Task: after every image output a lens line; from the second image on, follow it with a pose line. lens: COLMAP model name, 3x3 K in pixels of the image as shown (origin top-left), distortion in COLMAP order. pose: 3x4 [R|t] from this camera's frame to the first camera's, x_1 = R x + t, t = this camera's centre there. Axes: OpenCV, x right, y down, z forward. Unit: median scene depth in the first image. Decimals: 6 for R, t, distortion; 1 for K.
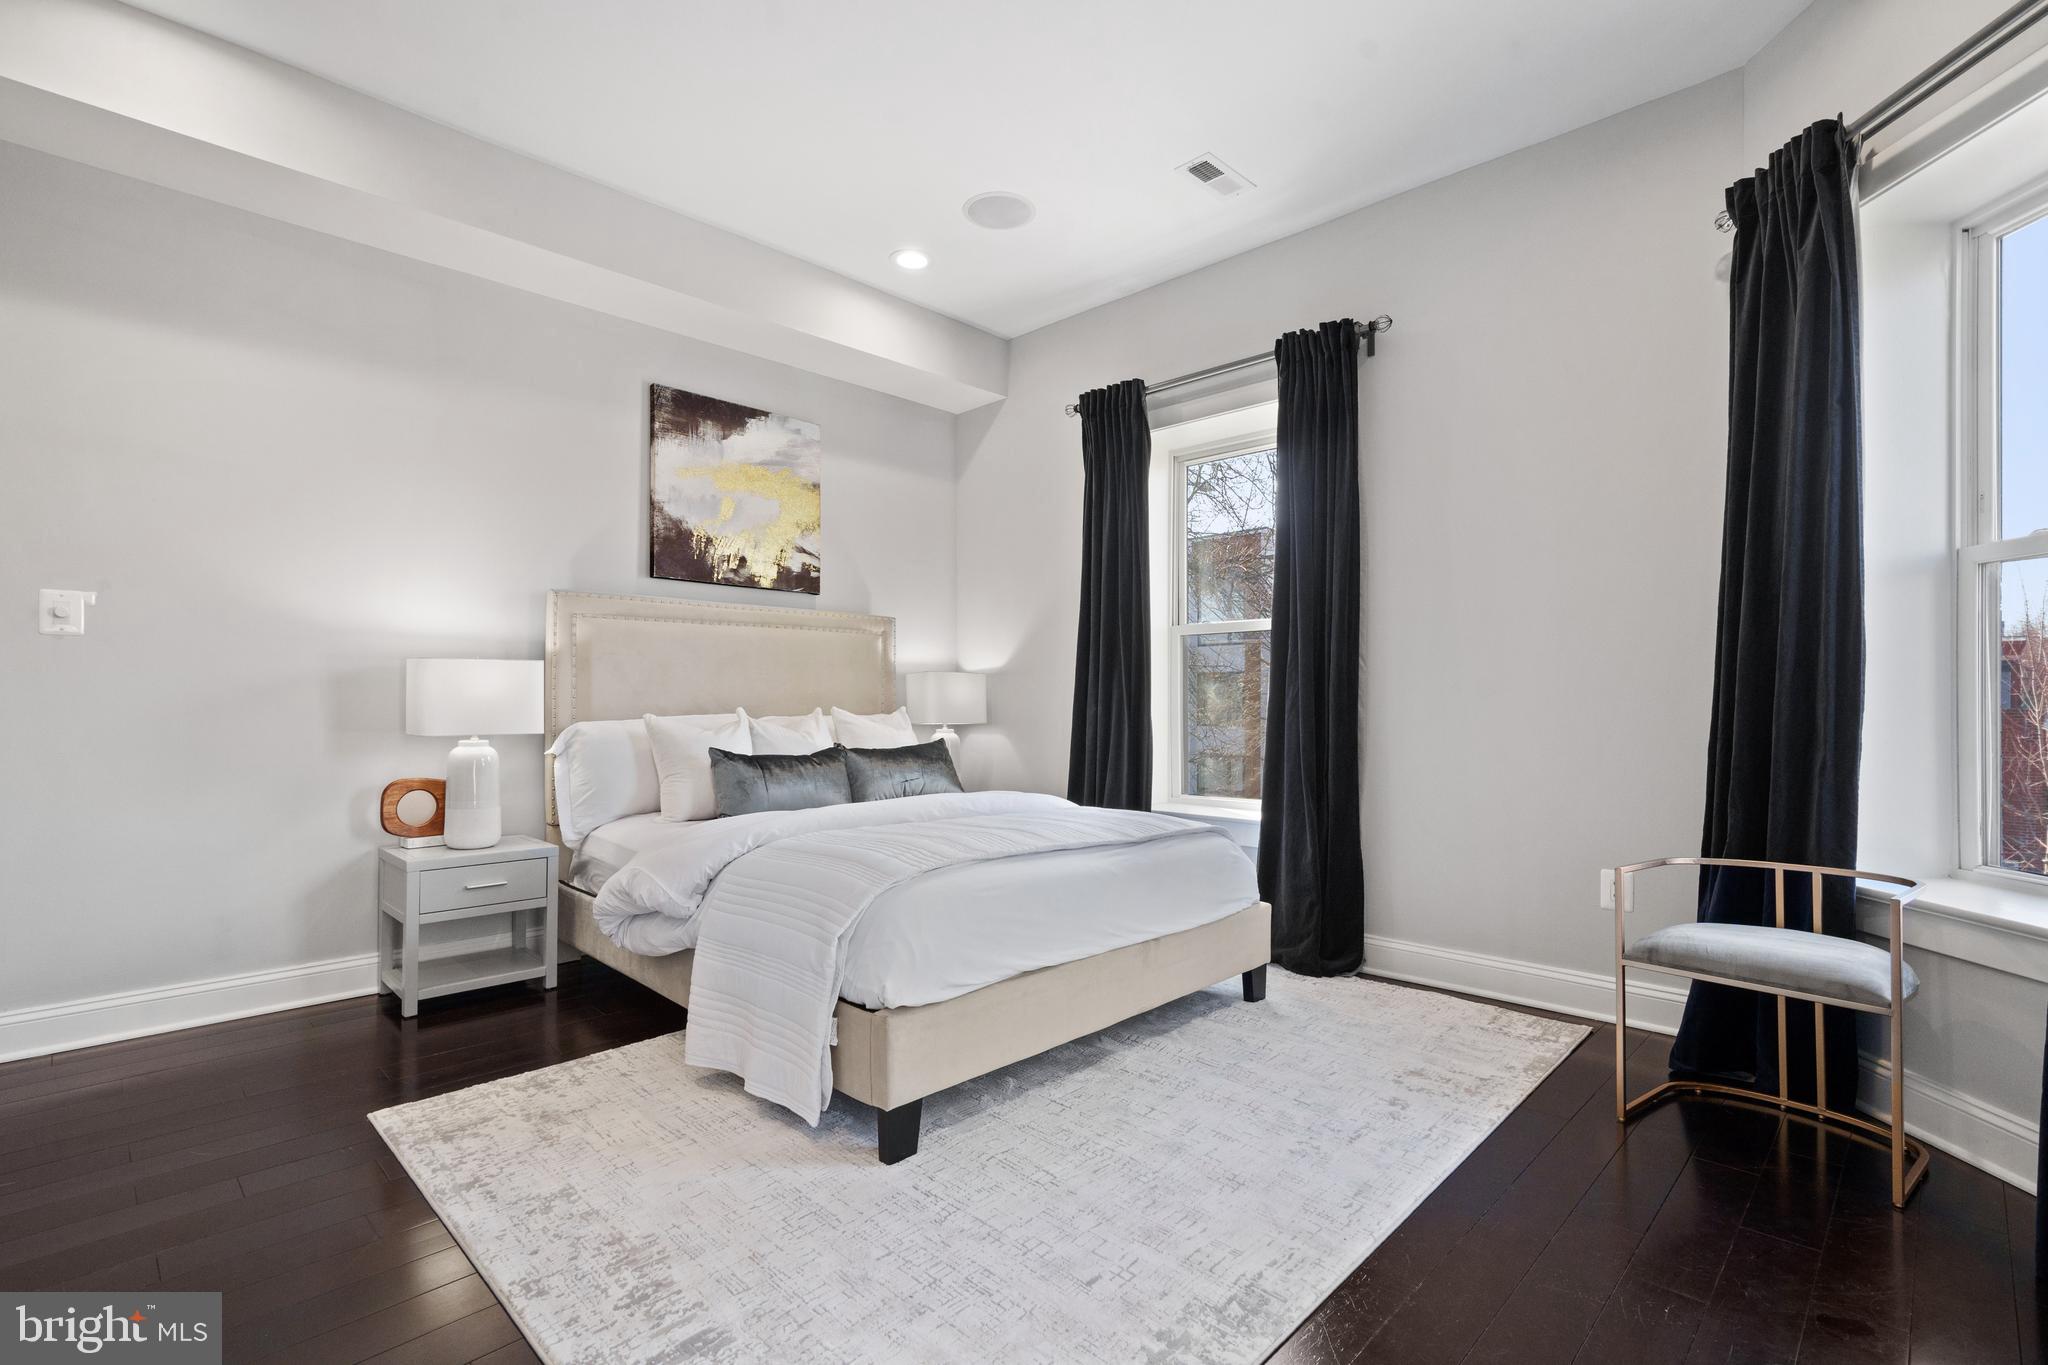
lens RADIAL K [[943.3, 0, 1027.6], [0, 943.3, 711.4], [0, 0, 1]] dist [0.001177, 0.000452]
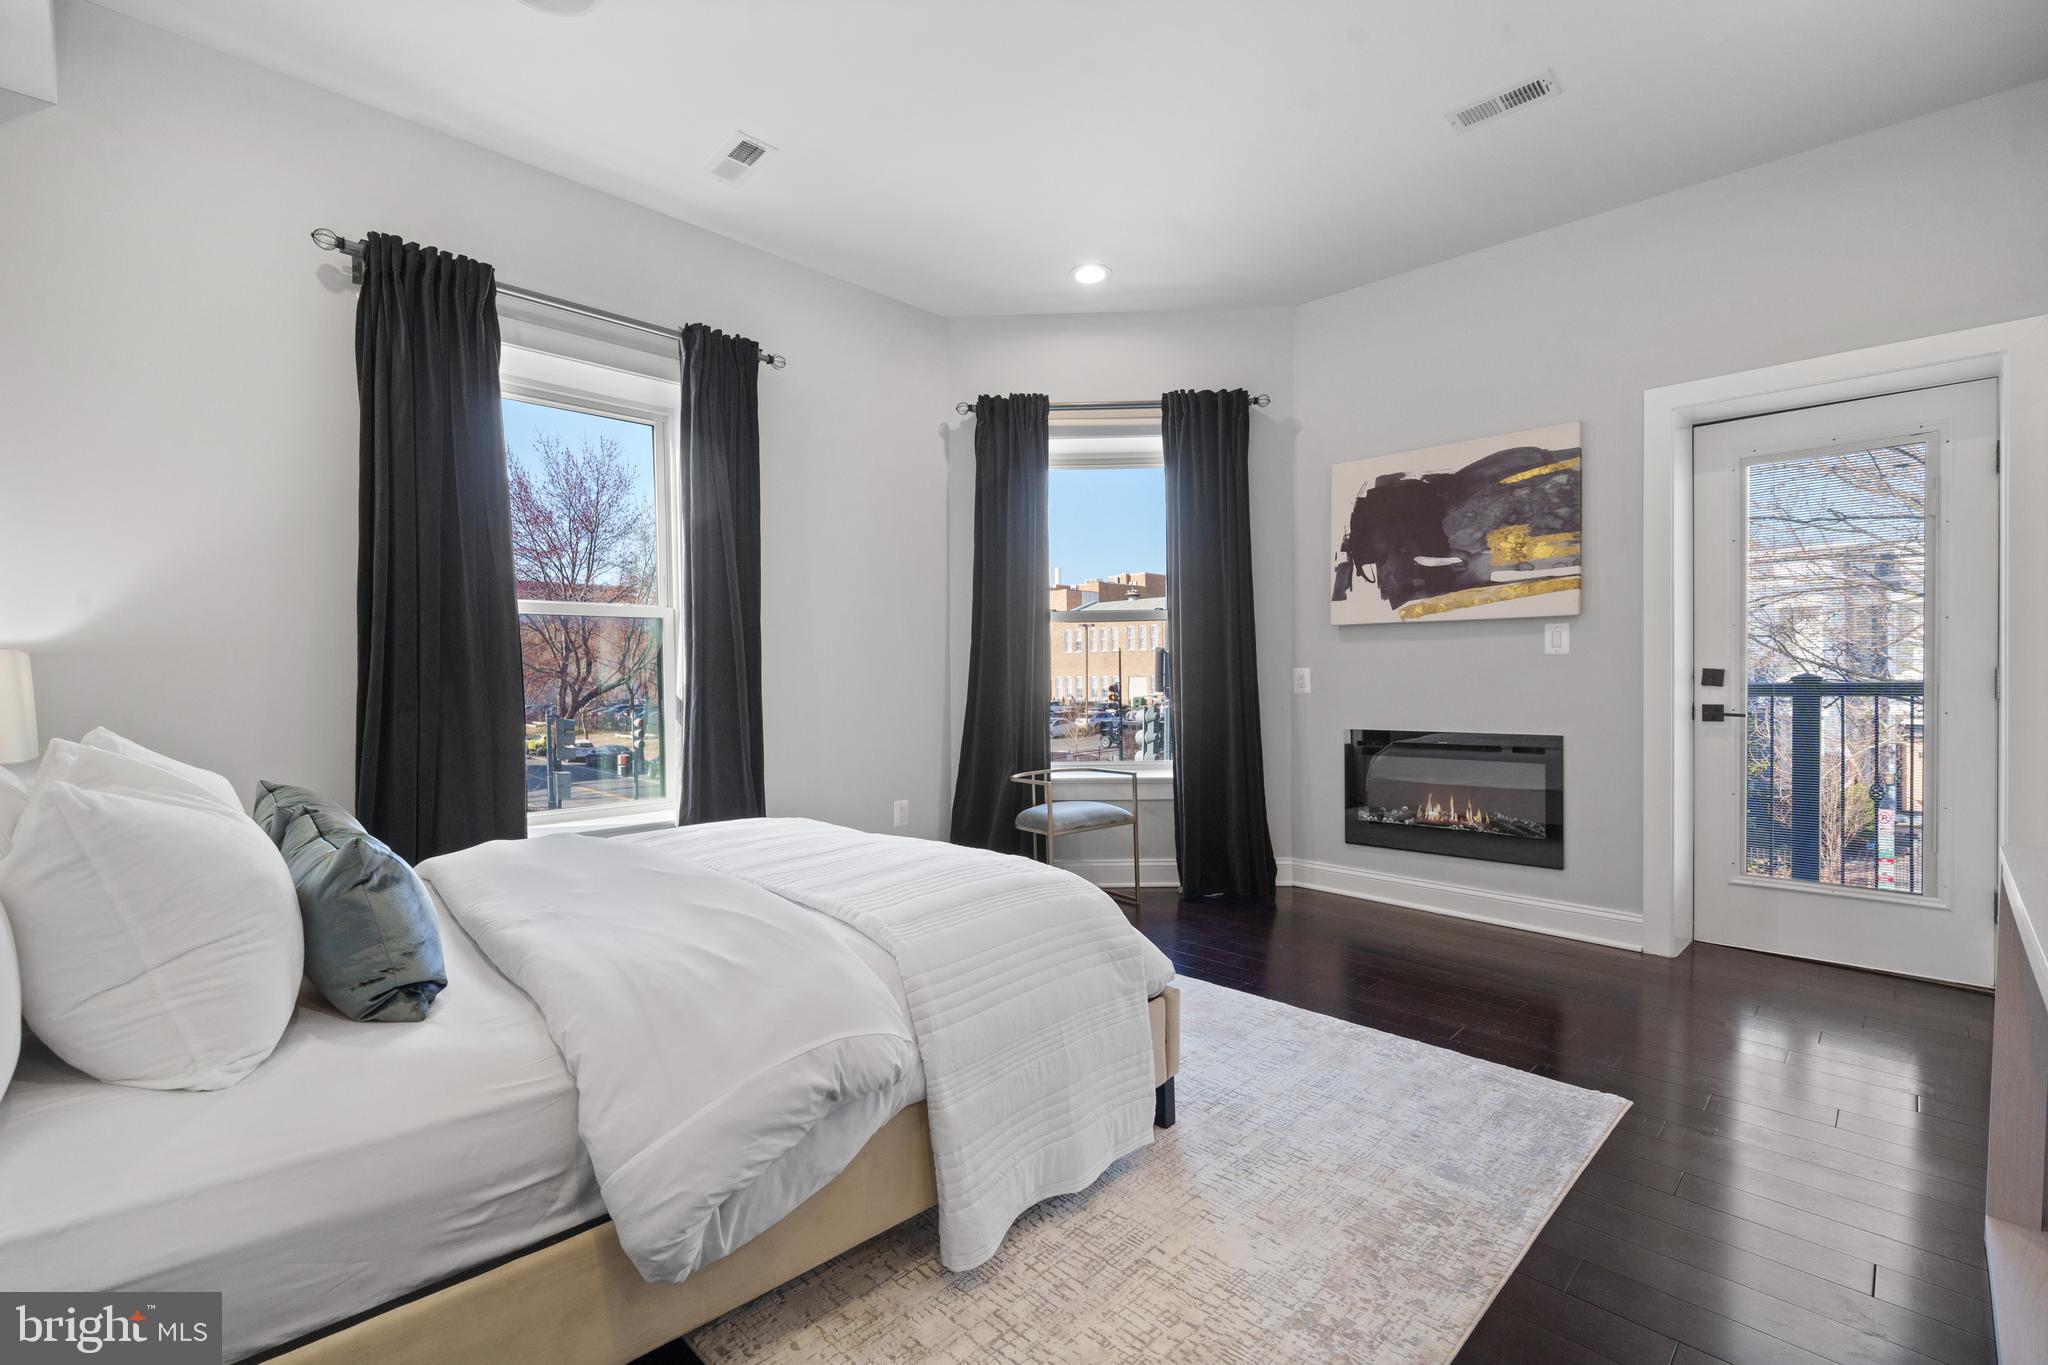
lens RADIAL K [[905.5, 0, 1024.0], [0, 905.5, 682.5], [0, 0, 1]] dist [-0.002358, -0.000684]
pose [[0.002988, -0.018280, 0.999828, -0.666290], [0.016335, 0.999700, 0.018229, -0.033875], [-0.999862, 0.016278, 0.003285, 0.646778]]
